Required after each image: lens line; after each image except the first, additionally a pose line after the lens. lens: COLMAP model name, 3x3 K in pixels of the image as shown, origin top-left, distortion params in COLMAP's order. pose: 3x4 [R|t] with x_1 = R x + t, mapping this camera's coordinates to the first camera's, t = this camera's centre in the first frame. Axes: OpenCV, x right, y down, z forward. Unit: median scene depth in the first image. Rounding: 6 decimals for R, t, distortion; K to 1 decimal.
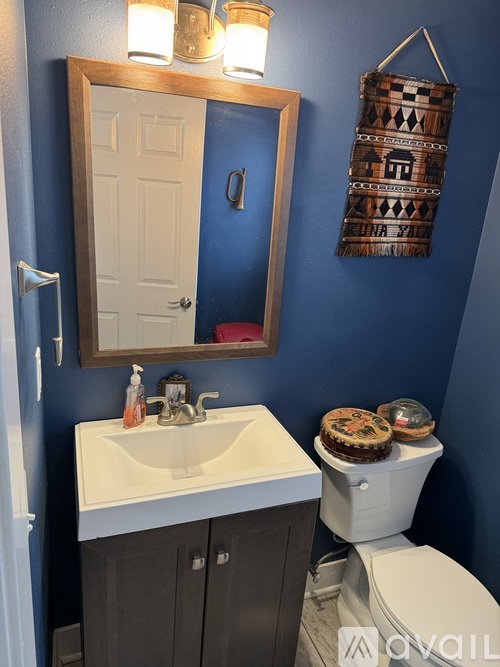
lens RADIAL K [[473.9, 0, 250.0], [0, 473.9, 336.1], [0, 0, 1]] dist [0.014443, -0.014339]
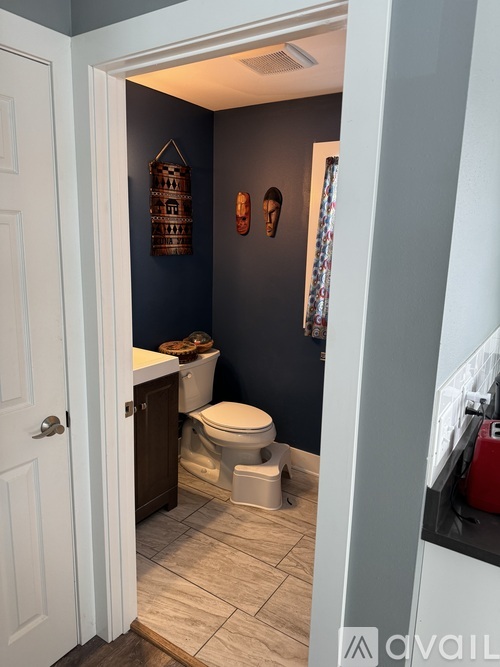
lens RADIAL K [[473.9, 0, 251.5], [0, 473.9, 332.0], [0, 0, 1]] dist [0.014443, -0.014339]
pose [[0.817564, -0.166542, 0.551229, -0.560775], [0.199987, 0.979798, -0.000588, 0.197639], [-0.539995, 0.110719, 0.834354, -0.708549]]
